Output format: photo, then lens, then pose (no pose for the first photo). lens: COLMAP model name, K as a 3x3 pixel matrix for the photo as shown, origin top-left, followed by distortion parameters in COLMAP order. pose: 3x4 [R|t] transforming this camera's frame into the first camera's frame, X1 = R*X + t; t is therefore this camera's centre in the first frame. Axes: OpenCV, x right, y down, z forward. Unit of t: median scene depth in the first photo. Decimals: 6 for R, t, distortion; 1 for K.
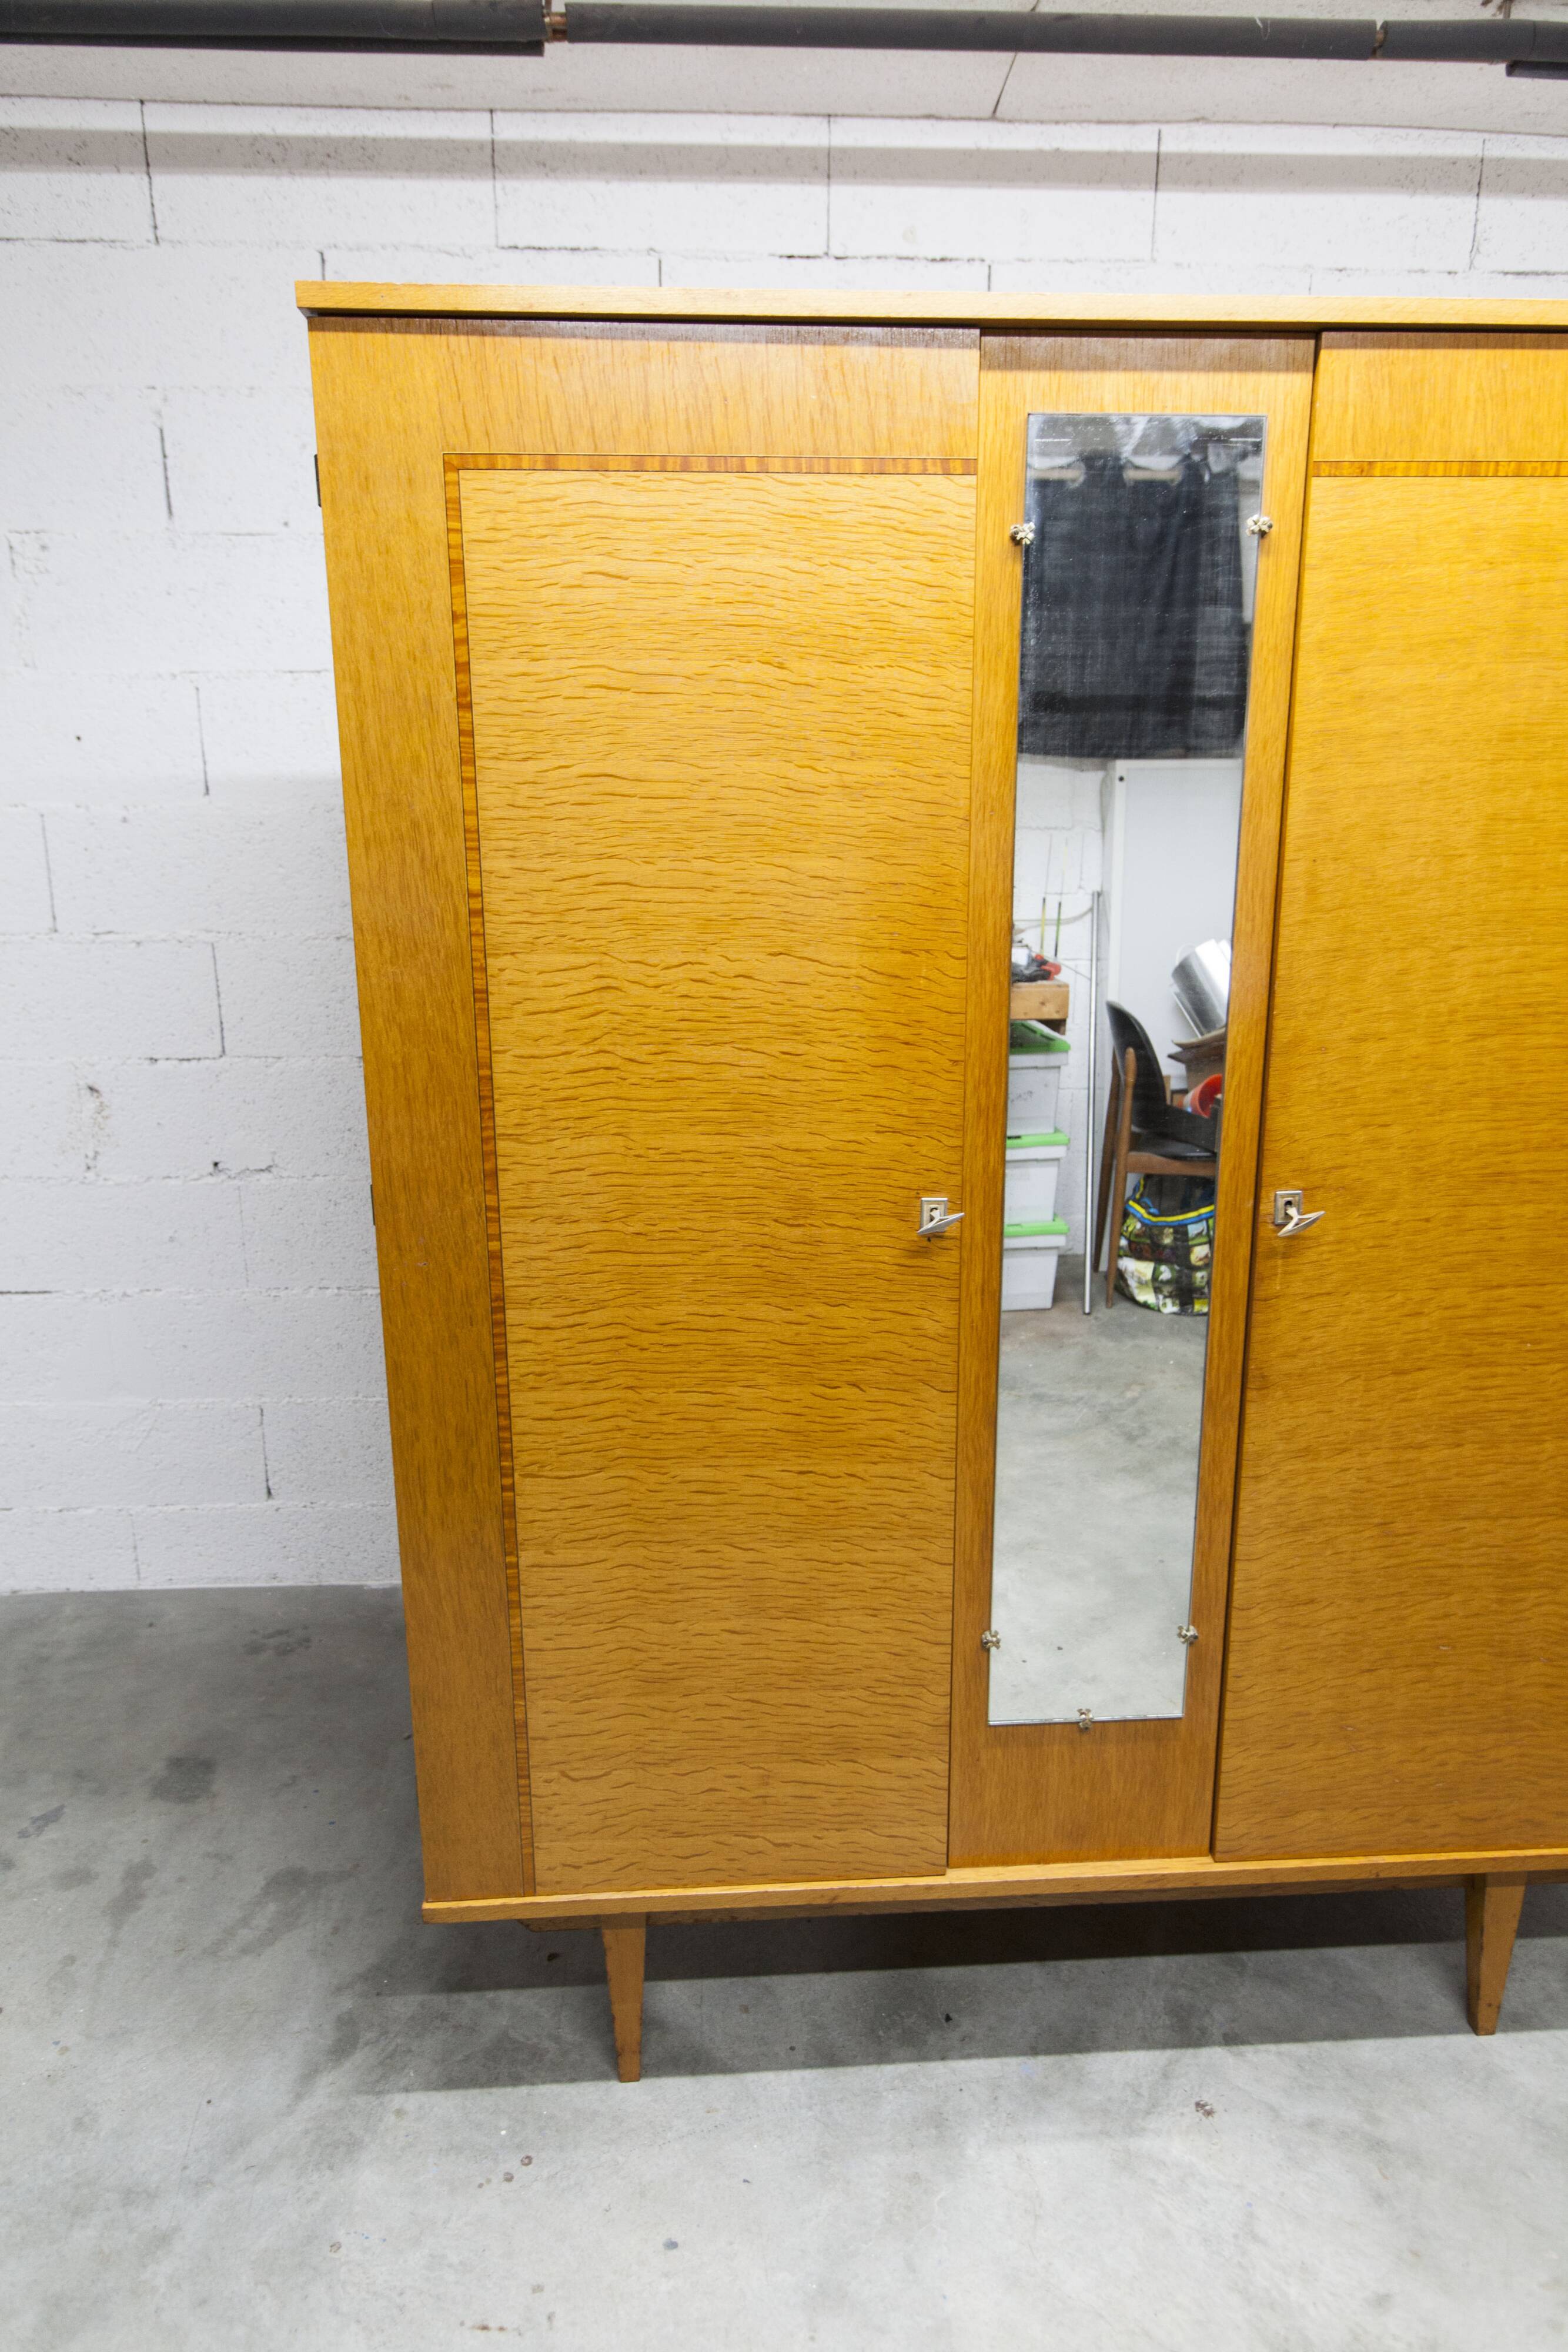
lens RADIAL K [[1508.1, 0, 793.8], [0, 1508.1, 1183.5], [0, 0, 1]] dist [0.012871, -0.009691]
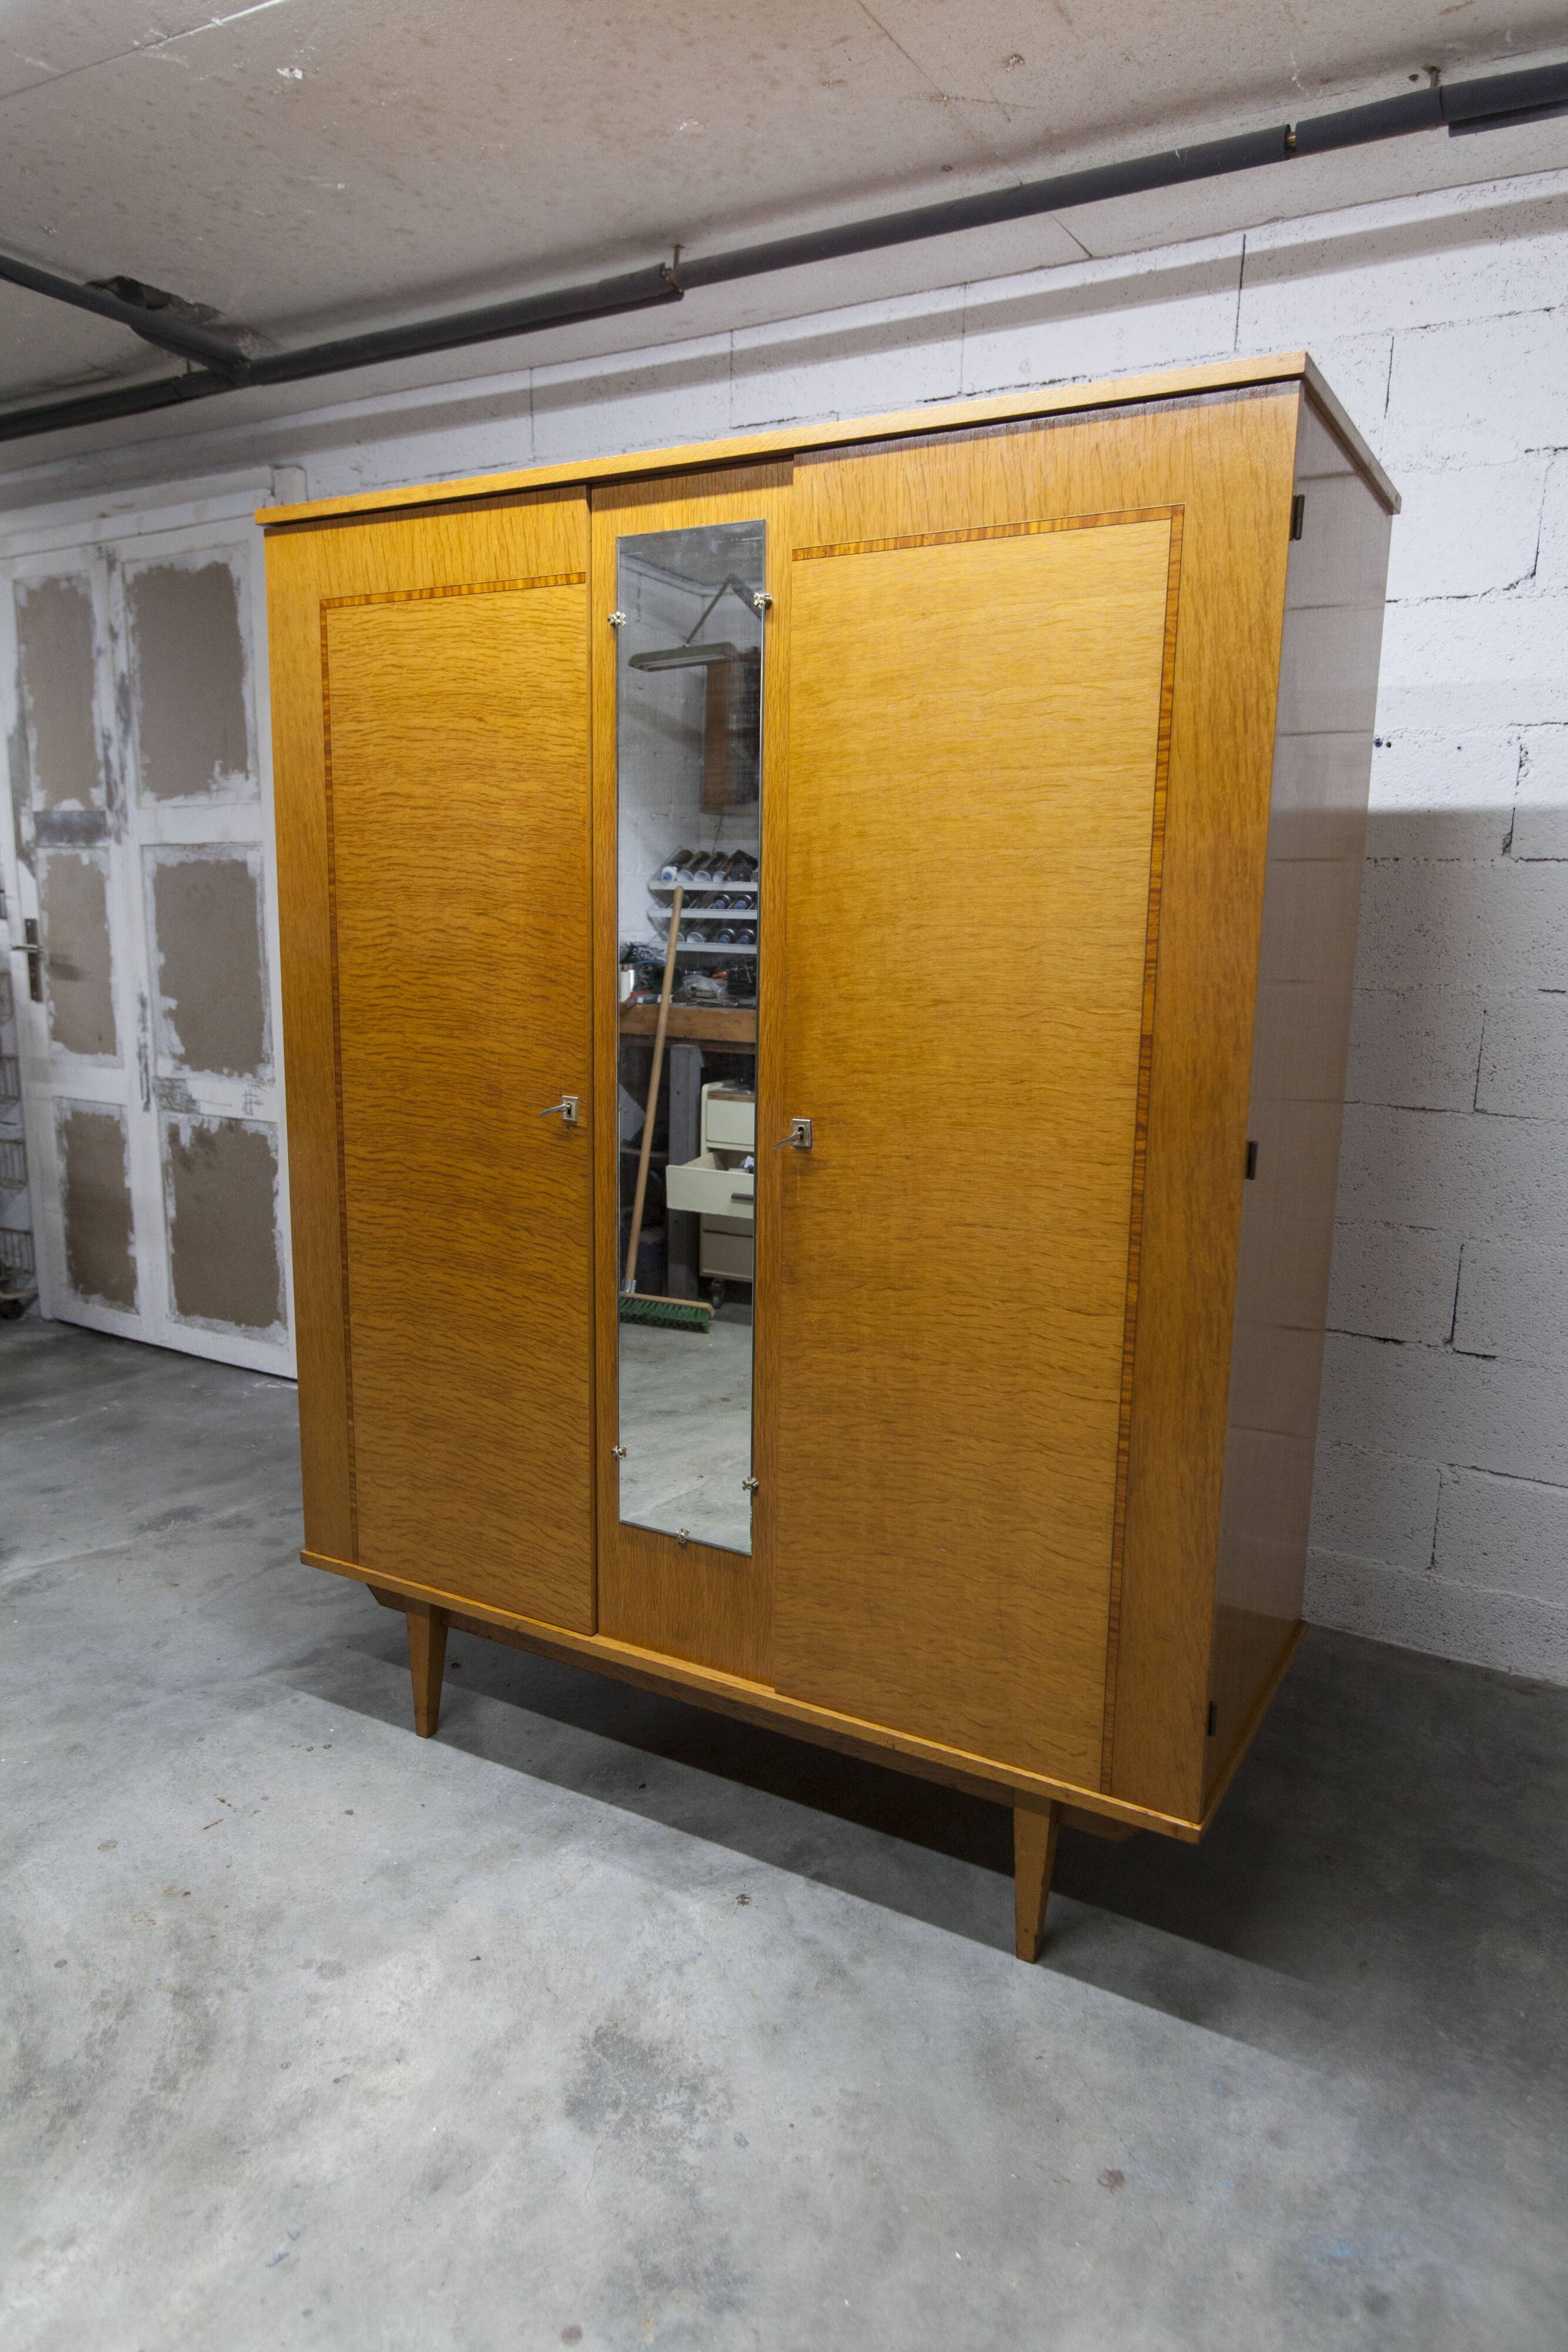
lens RADIAL K [[1508.1, 0, 798.2], [0, 1508.1, 1174.9], [0, 0, 1]] dist [0.012871, -0.009691]
pose [[0.841208, 0.116205, -0.528077, 0.890065], [-0.151018, 0.988261, -0.023097, 0.071158], [0.519194, 0.099179, 0.848882, -0.043777]]
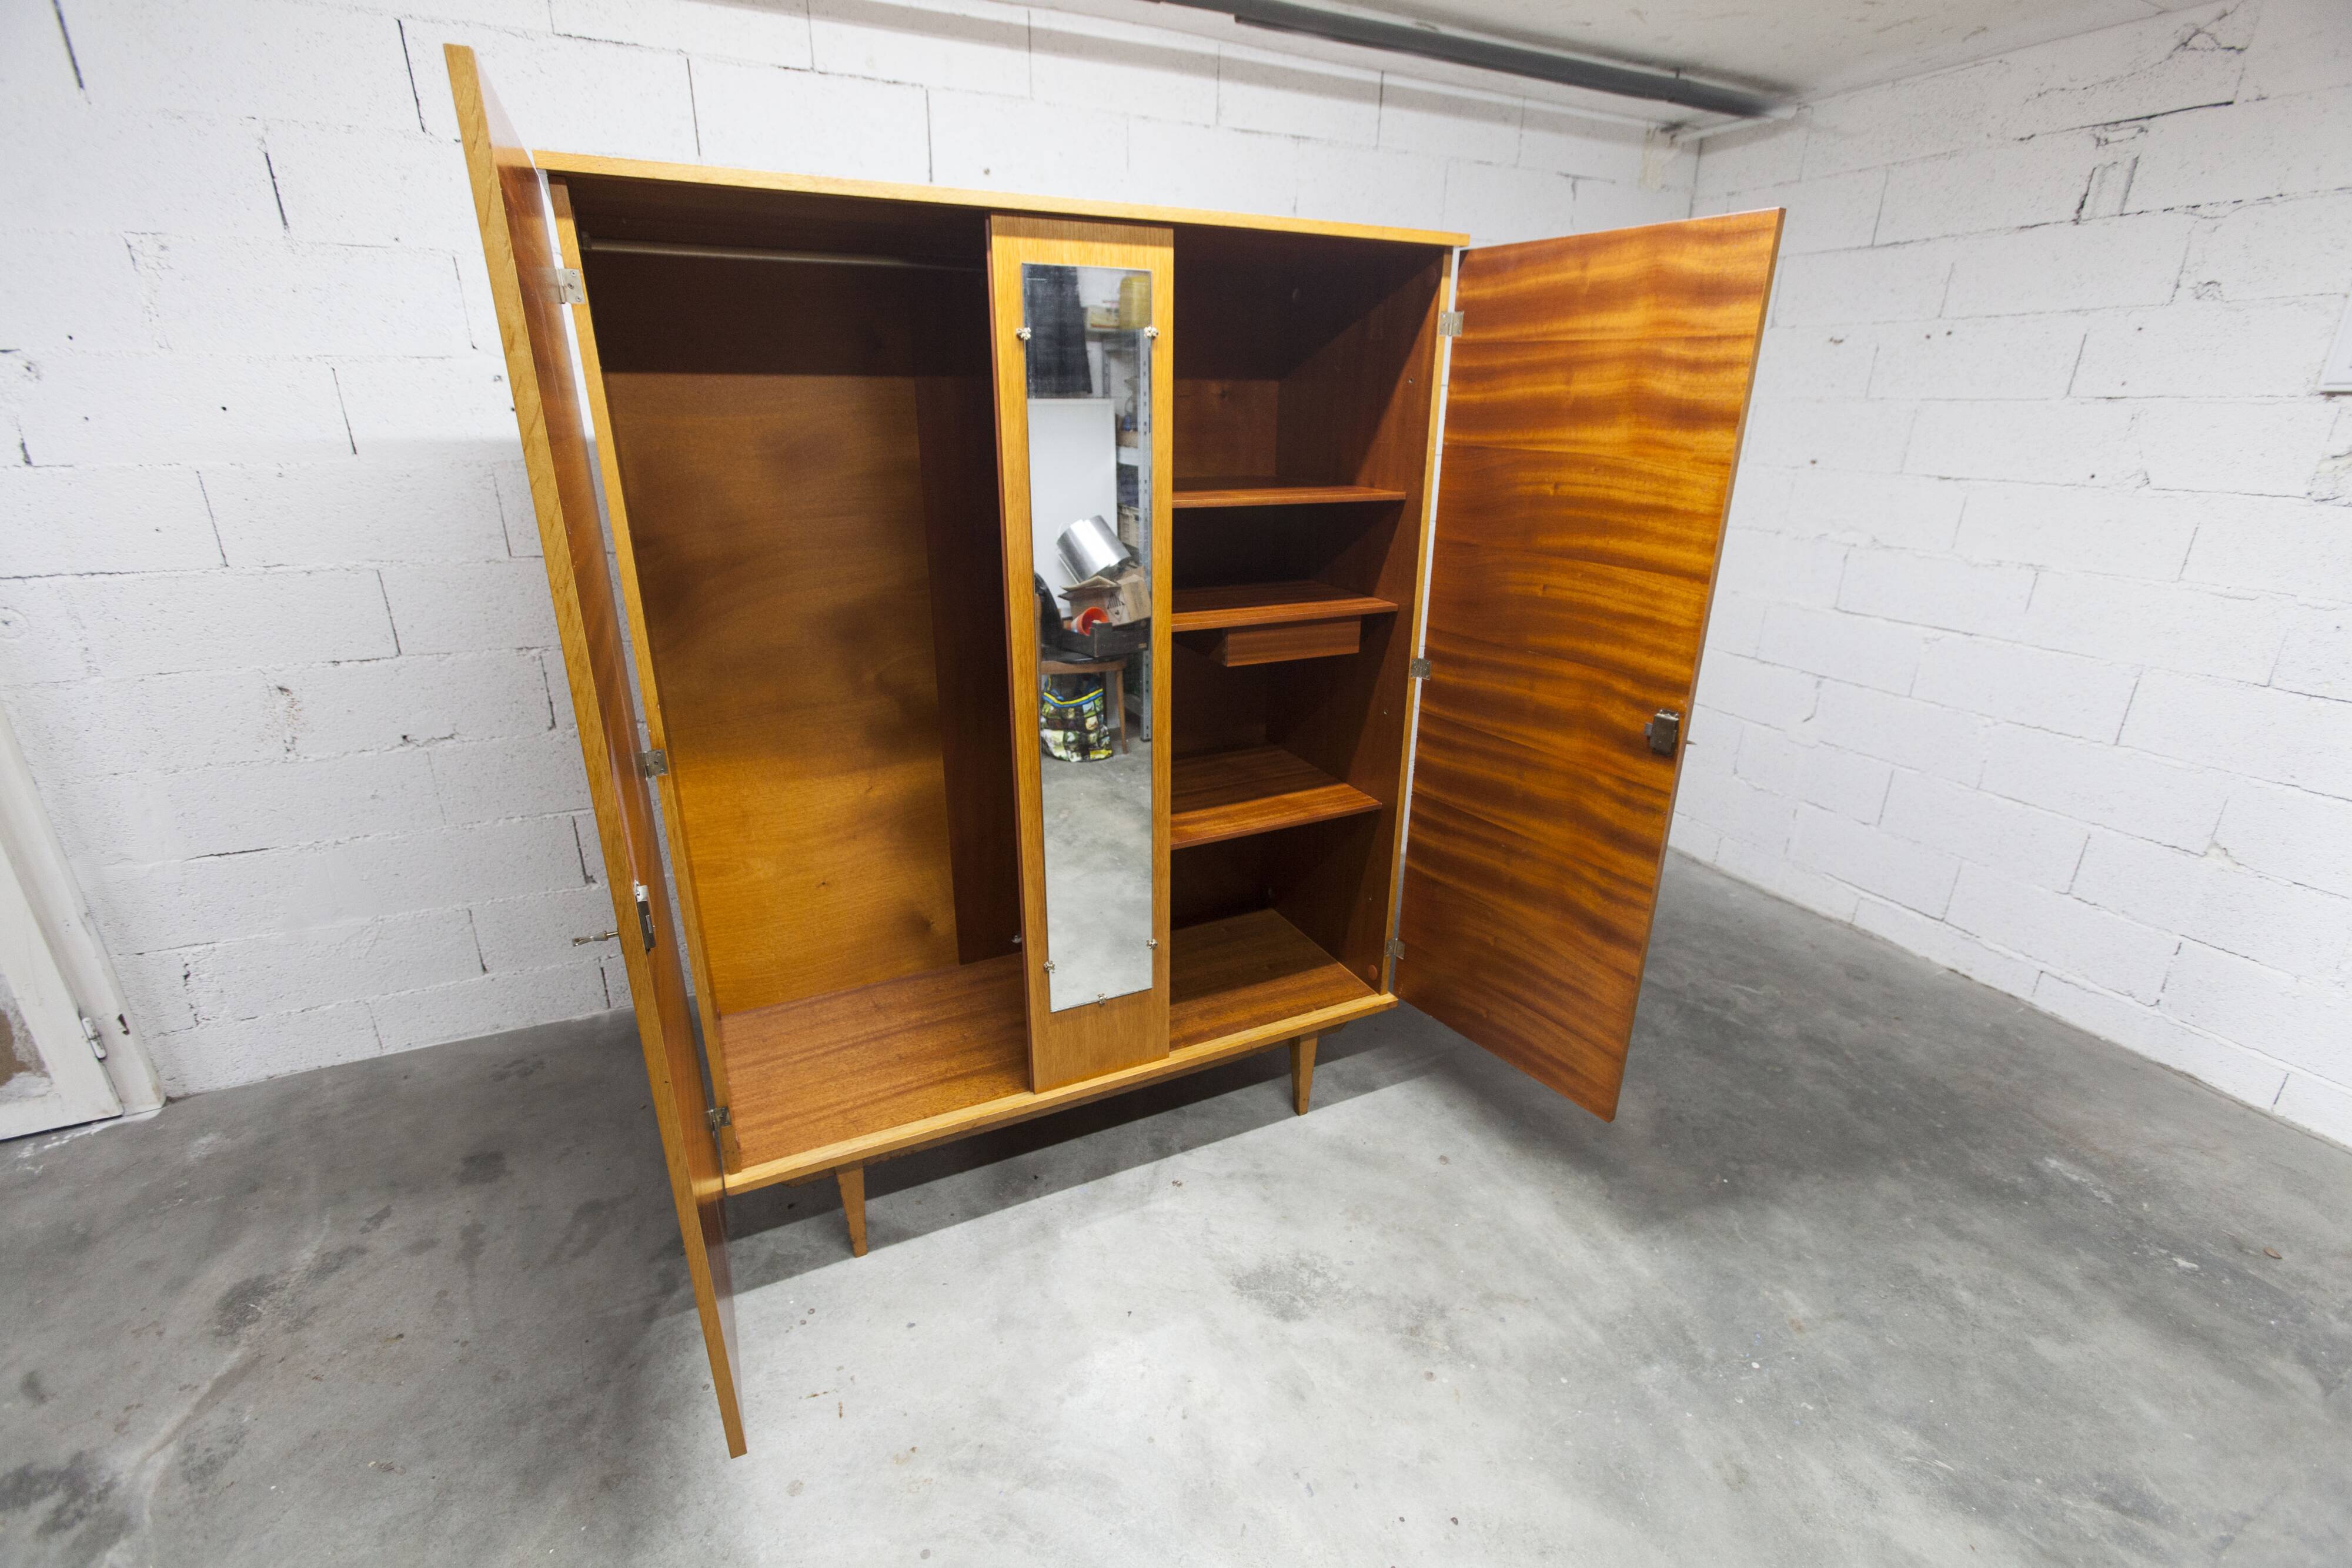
lens RADIAL K [[1045.2, 0, 1171.7], [0, 1045.2, 797.2], [0, 0, 1]] dist [-0.009067, 0.003850]
pose [[0.925670, -0.124928, 0.357110, -0.146392], [0.080855, 0.987425, 0.135845, -0.047532], [-0.369591, -0.096874, 0.924131, -0.166238]]
